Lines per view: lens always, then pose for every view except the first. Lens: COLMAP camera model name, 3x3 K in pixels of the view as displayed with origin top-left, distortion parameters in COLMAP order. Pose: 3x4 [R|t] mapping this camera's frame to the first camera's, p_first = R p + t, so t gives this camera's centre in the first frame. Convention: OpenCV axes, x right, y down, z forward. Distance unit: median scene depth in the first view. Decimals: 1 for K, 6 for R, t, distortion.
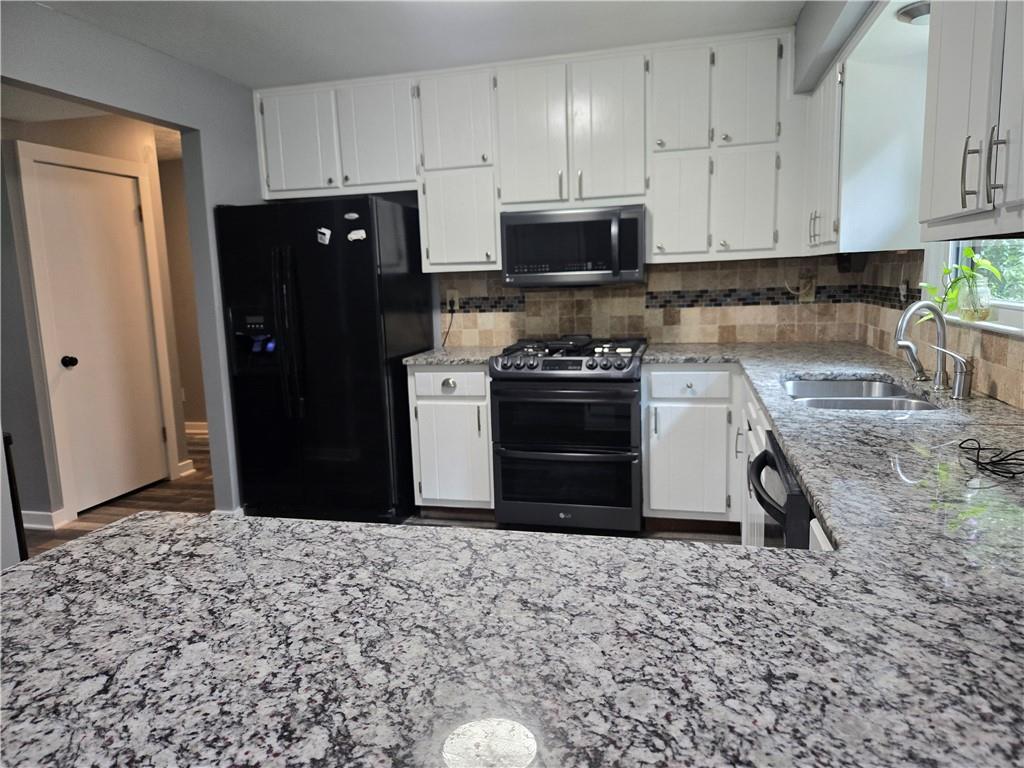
lens RADIAL K [[690.5, 0, 516.5], [0, 690.5, 385.8], [0, 0, 1]] dist [0.057532, -0.051304]
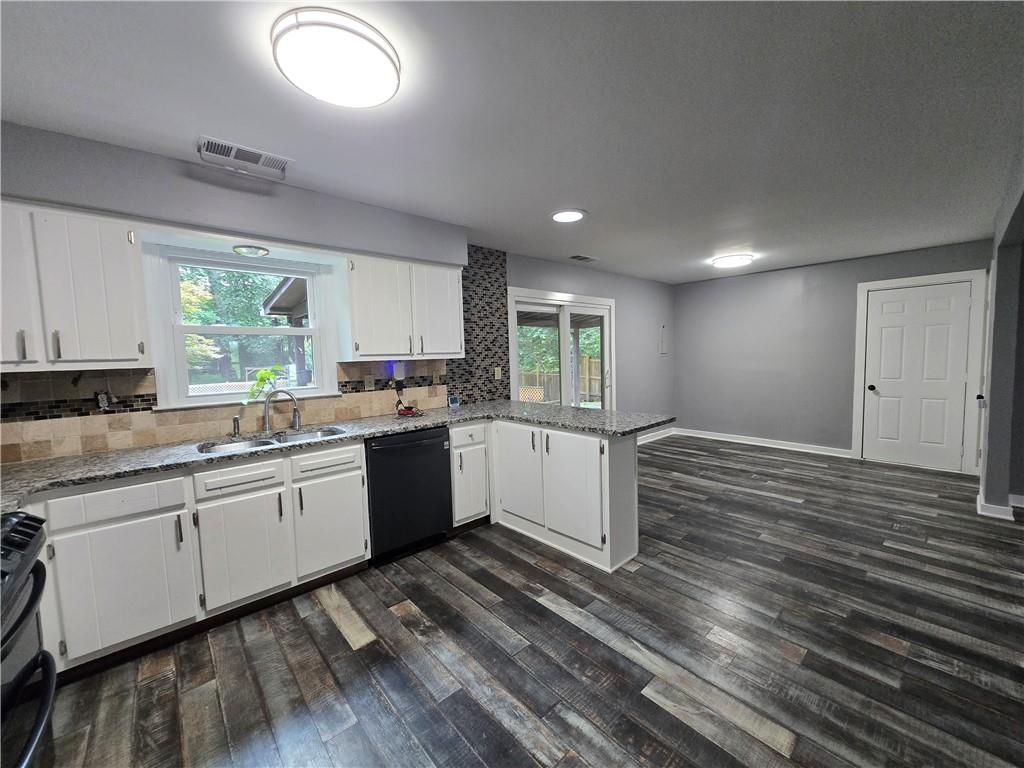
lens RADIAL K [[402.5, 0, 511.3], [0, 402.5, 384.0], [0, 0, 1]] dist [0.001685, 0.000793]
pose [[-0.827590, 0.017133, 0.561071, -1.331289], [0.140737, 0.973942, 0.177849, -0.502262], [-0.543403, 0.226150, -0.808436, 3.116601]]
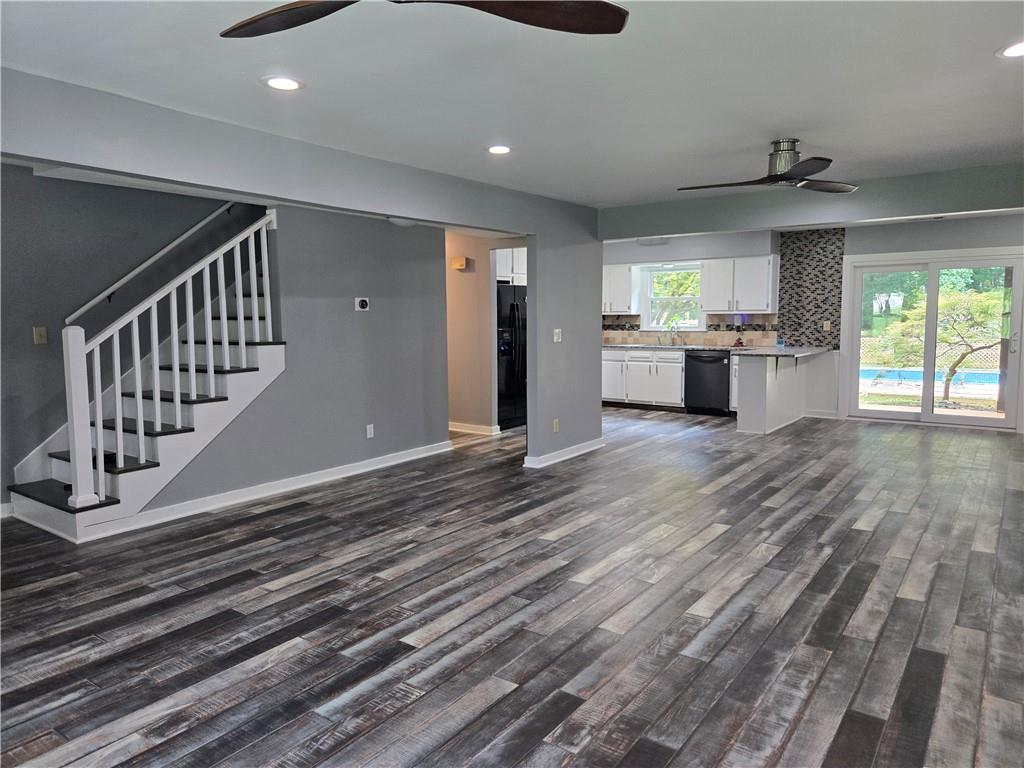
lens RADIAL K [[690.5, 0, 517.6], [0, 690.5, 378.2], [0, 0, 1]] dist [0.057532, -0.051304]
pose [[0.371700, -0.050902, 0.926956, -8.073942], [0.132955, 0.991121, 0.001112, 0.159023], [-0.918783, 0.122830, 0.375168, 0.503242]]
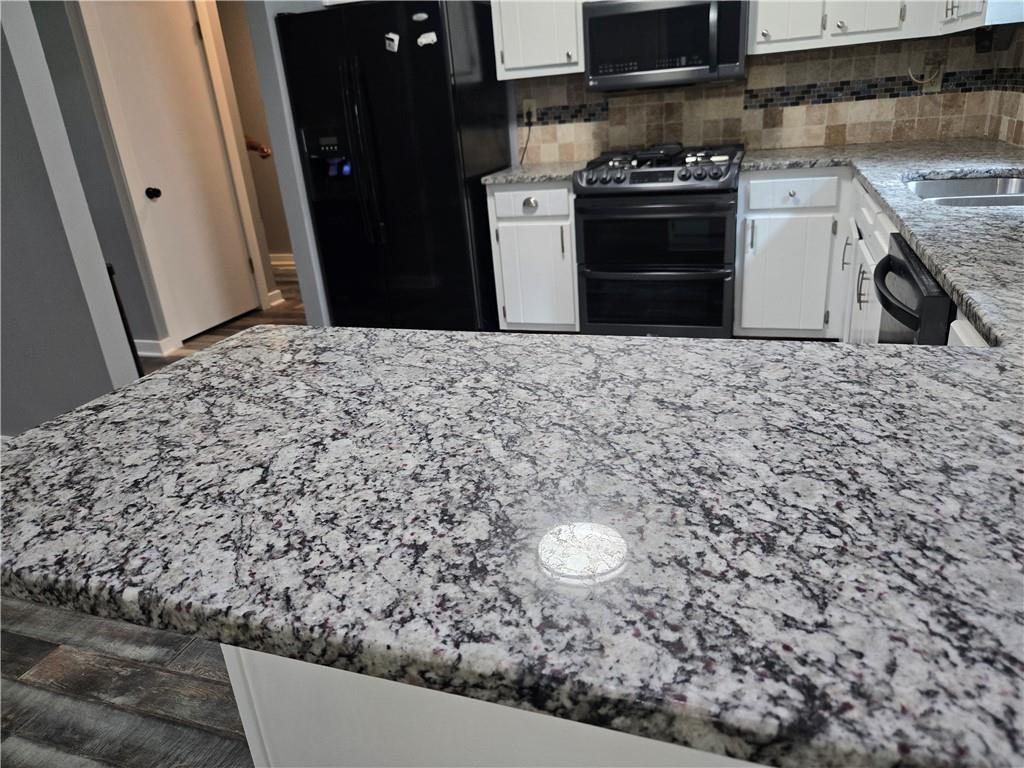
lens RADIAL K [[690.5, 0, 527.2], [0, 690.5, 369.8], [0, 0, 1]] dist [0.057532, -0.051304]
pose [[0.996016, -0.012366, -0.088311, -0.069132], [0.031538, 0.975183, 0.219144, 0.040569], [0.083409, -0.221056, 0.971688, 0.045813]]
